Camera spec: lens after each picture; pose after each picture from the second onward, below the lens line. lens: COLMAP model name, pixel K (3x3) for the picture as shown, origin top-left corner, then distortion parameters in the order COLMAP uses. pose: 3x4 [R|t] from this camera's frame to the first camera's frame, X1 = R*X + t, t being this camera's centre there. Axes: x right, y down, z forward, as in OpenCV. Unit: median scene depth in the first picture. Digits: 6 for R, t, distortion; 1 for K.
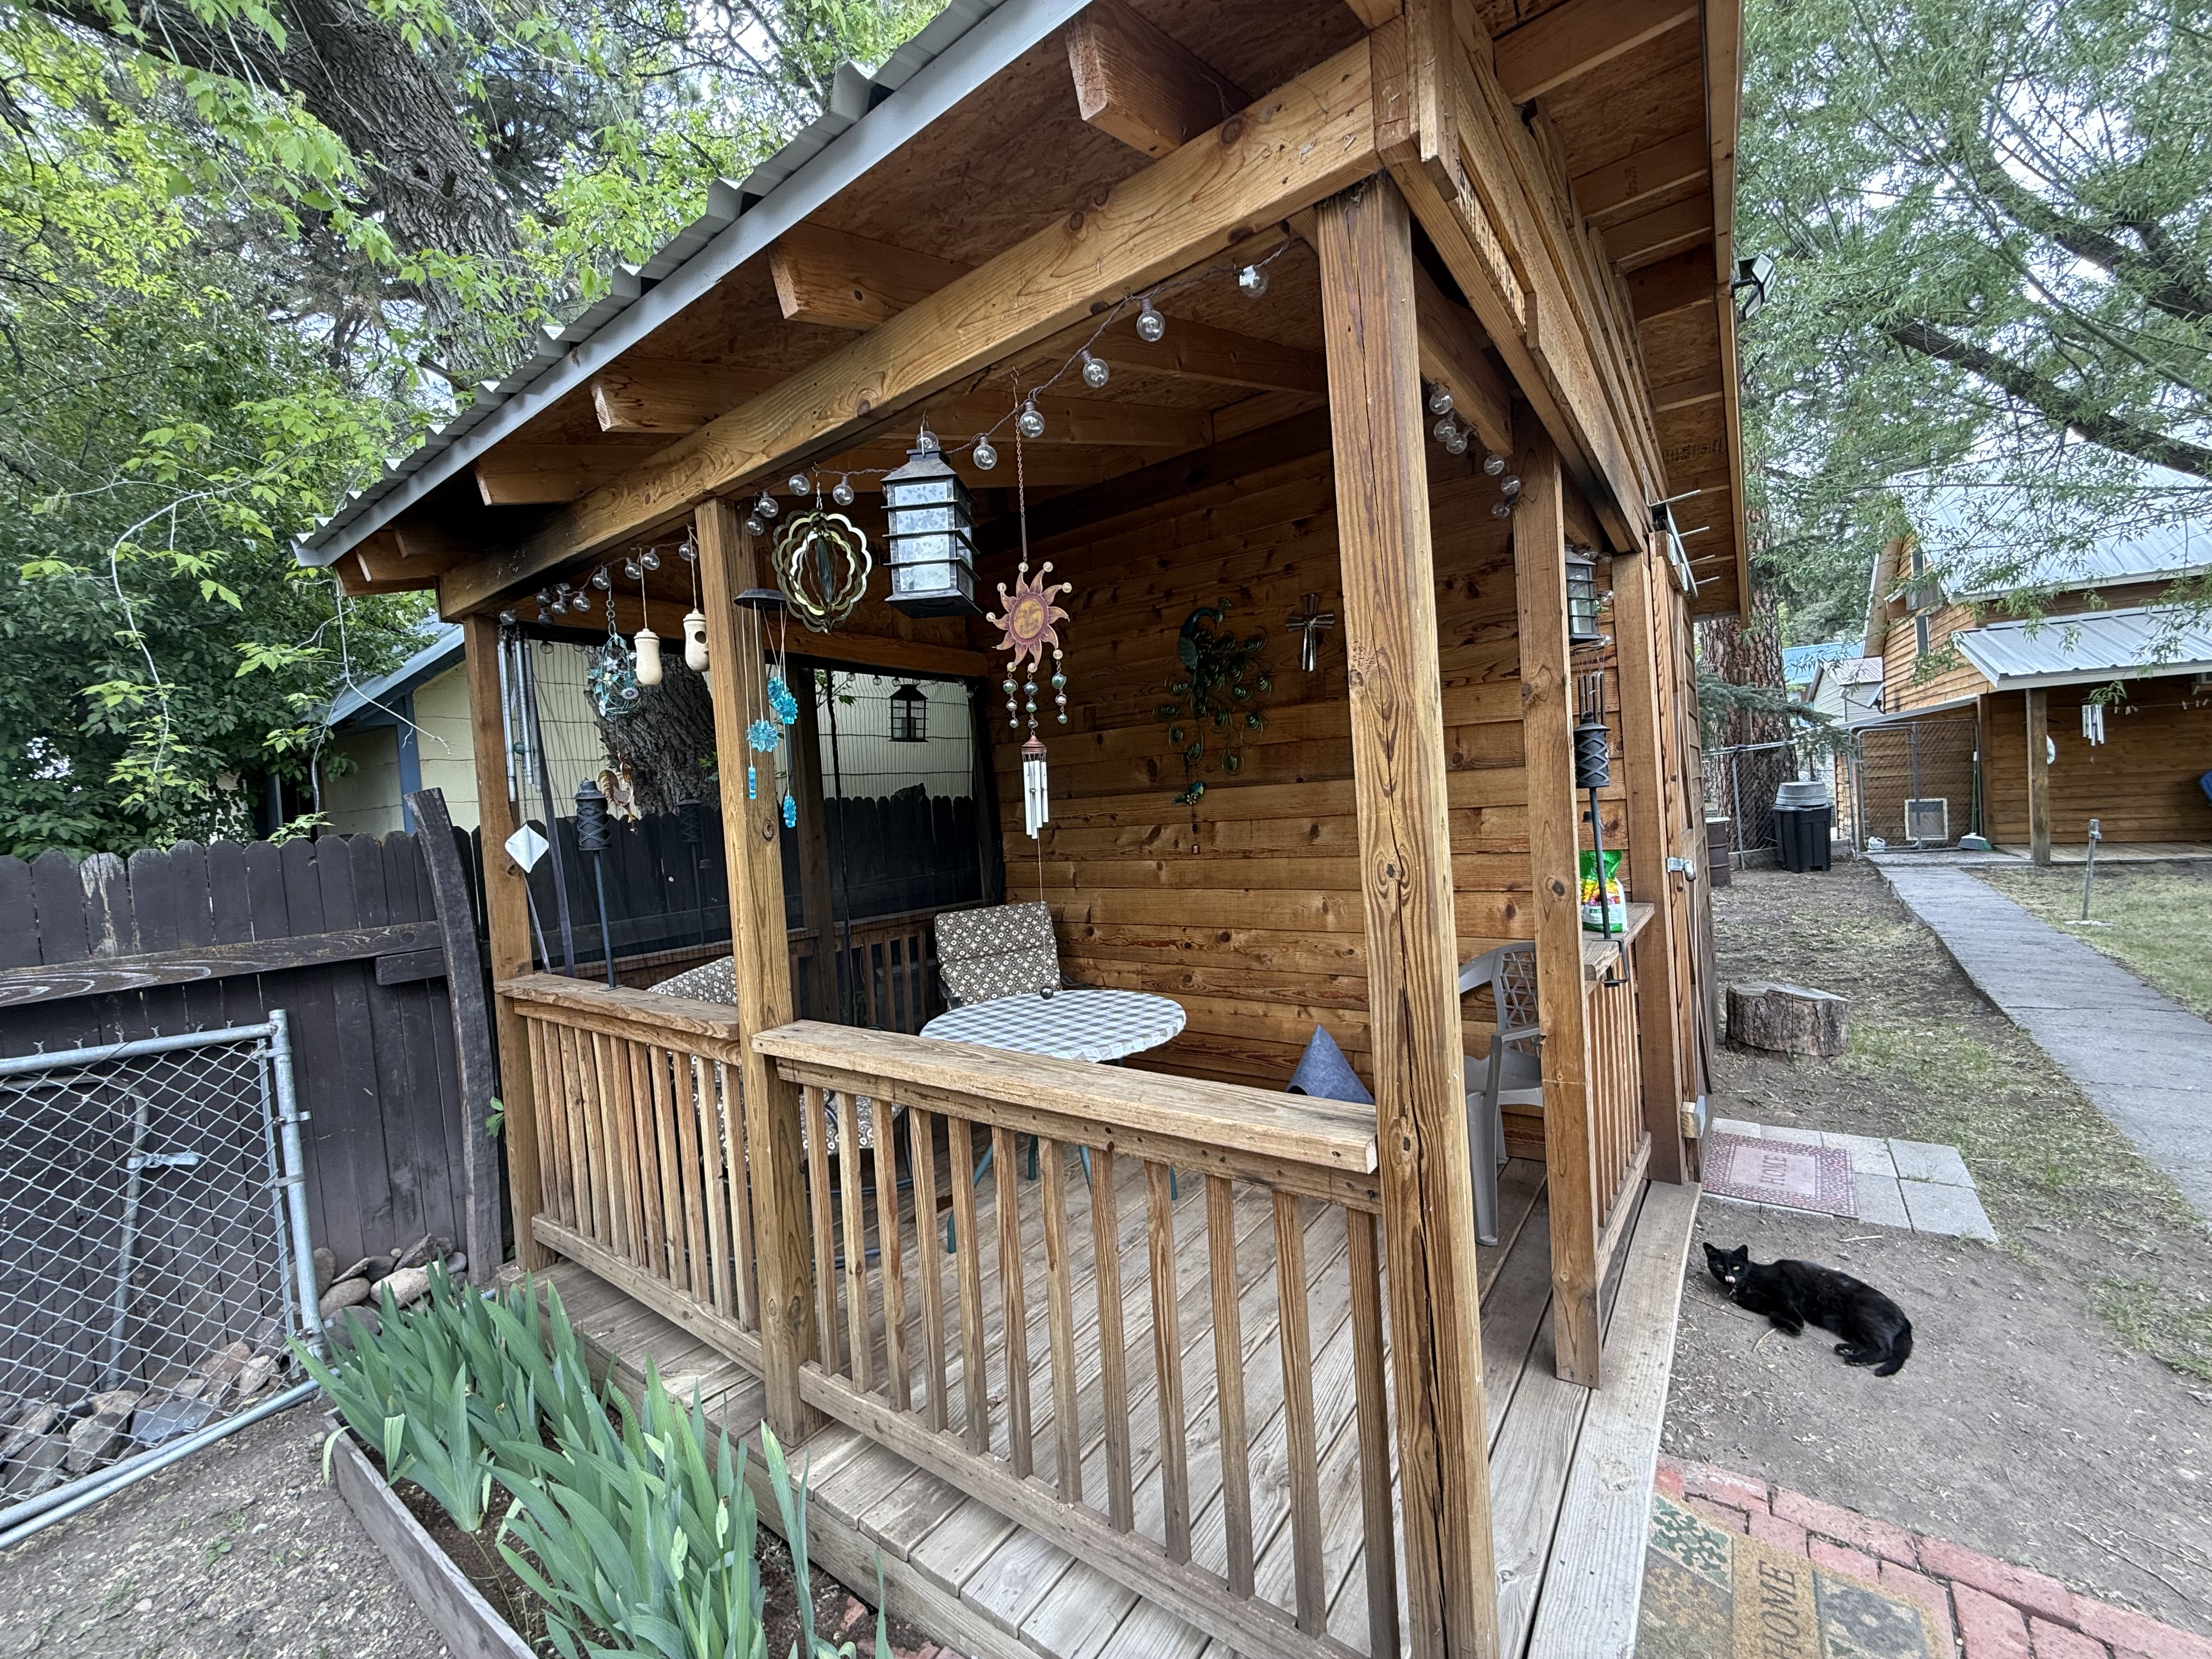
lens RADIAL K [[887.2, 0, 1102.0], [0, 887.2, 827.4], [0, 0, 1]] dist [0.001455, 0.001162]
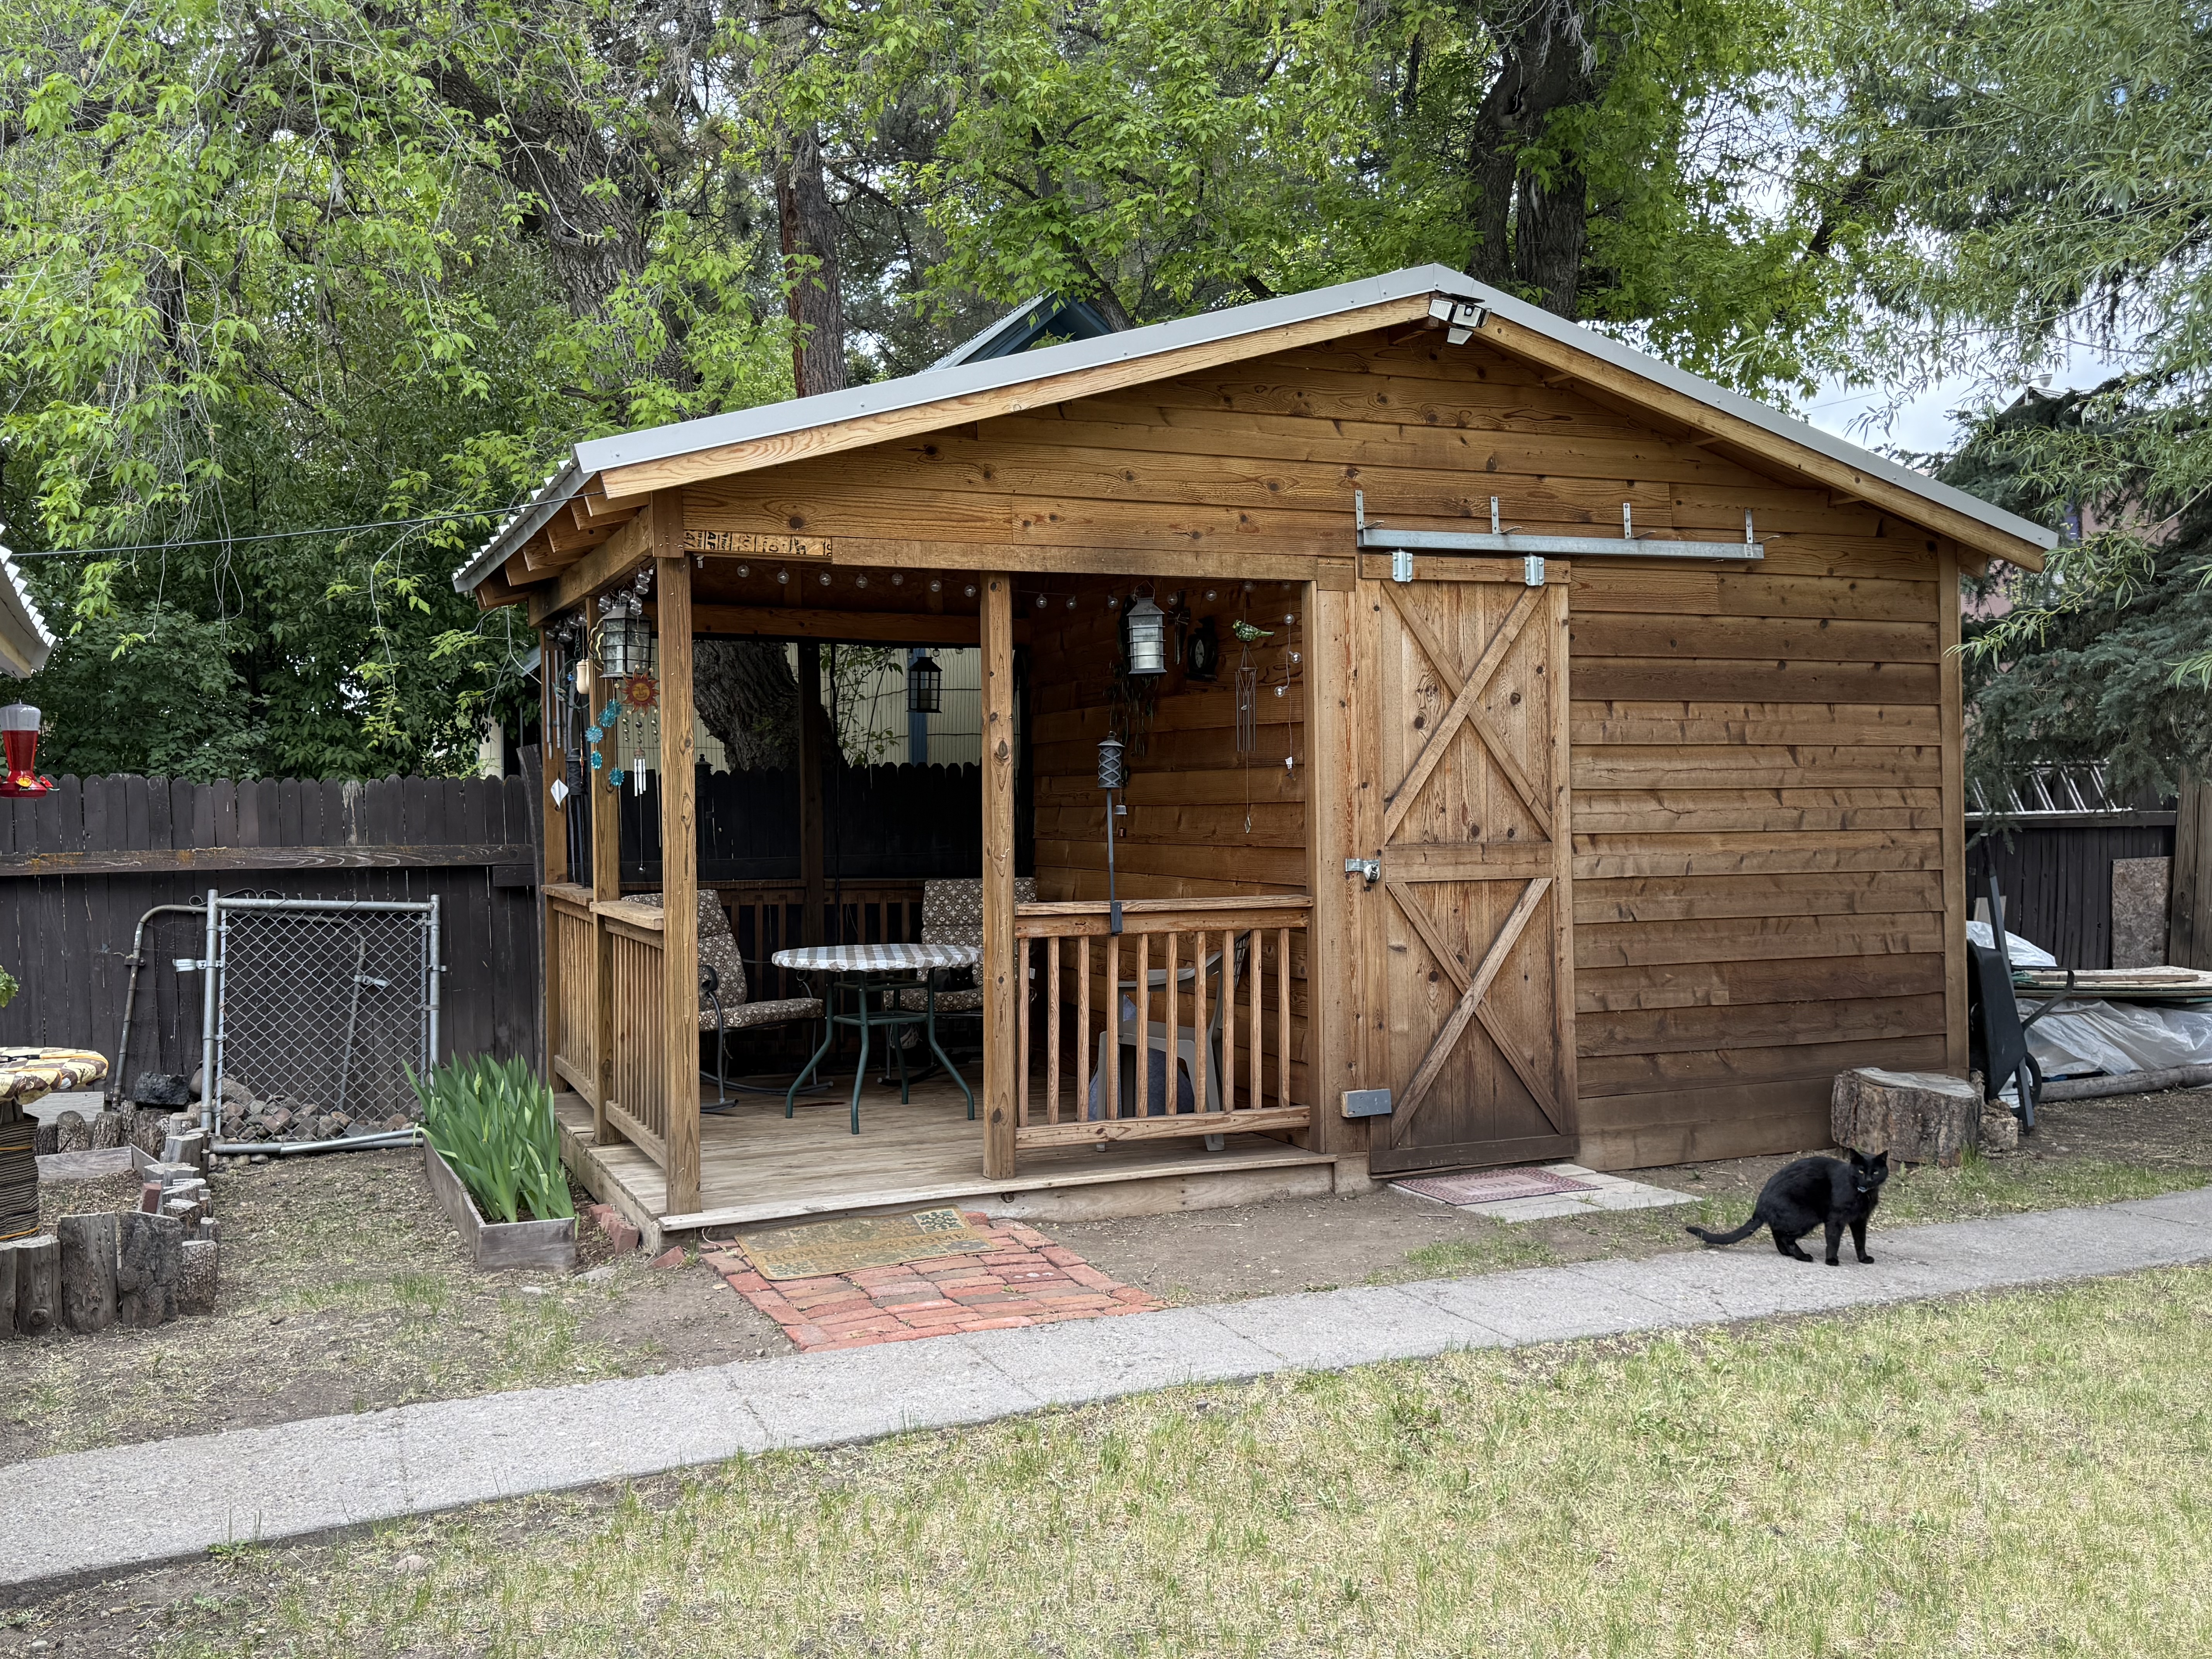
lens RADIAL K [[1955.7, 0, 1111.6], [0, 1955.7, 838.3], [0, 0, 1]] dist [0.104456, -0.053779]
pose [[0.867063, 0.064770, -0.493970, 1.629663], [-0.058672, 0.997889, 0.027857, -0.039997], [0.494731, 0.004829, 0.869033, -1.266227]]
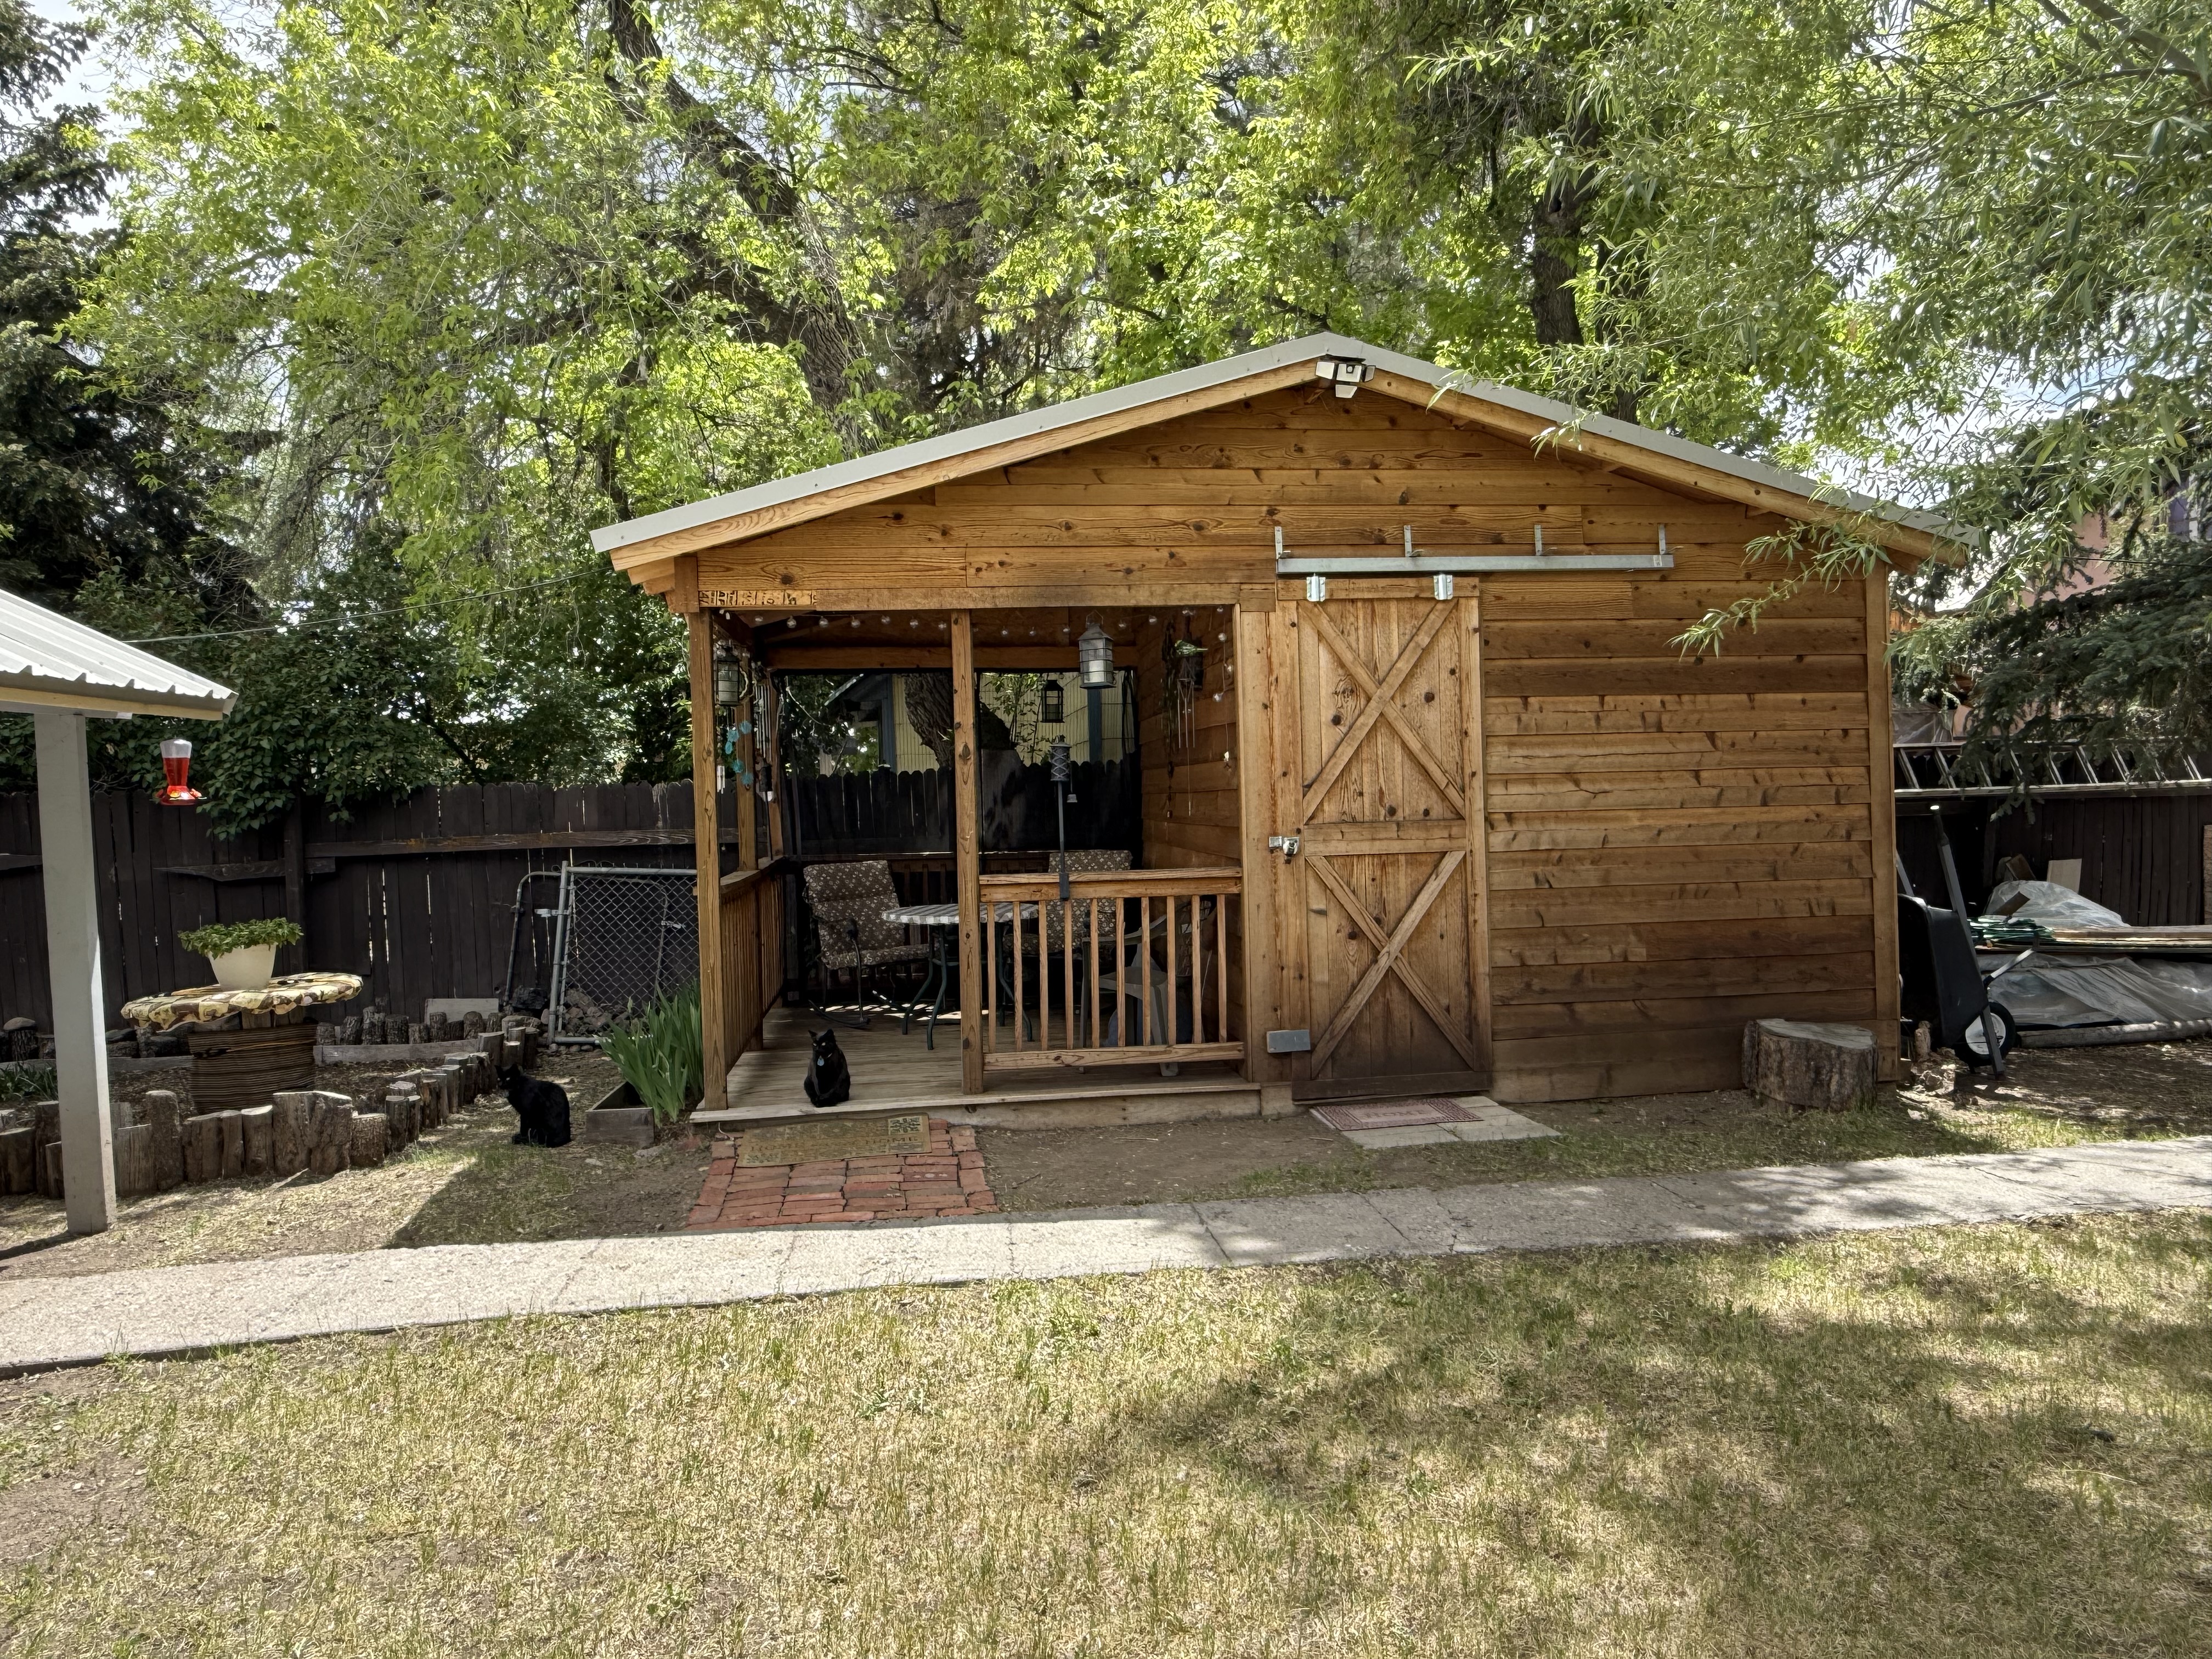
lens RADIAL K [[1430.2, 0, 1104.5], [0, 1430.2, 827.3], [0, 0, 1]] dist [-0.000293, 0.014312]
pose [[0.699436, 0.062573, -0.711951, 2.026525], [-0.037215, 0.997997, 0.051153, -0.077510], [0.713726, -0.009283, 0.700364, -0.649039]]
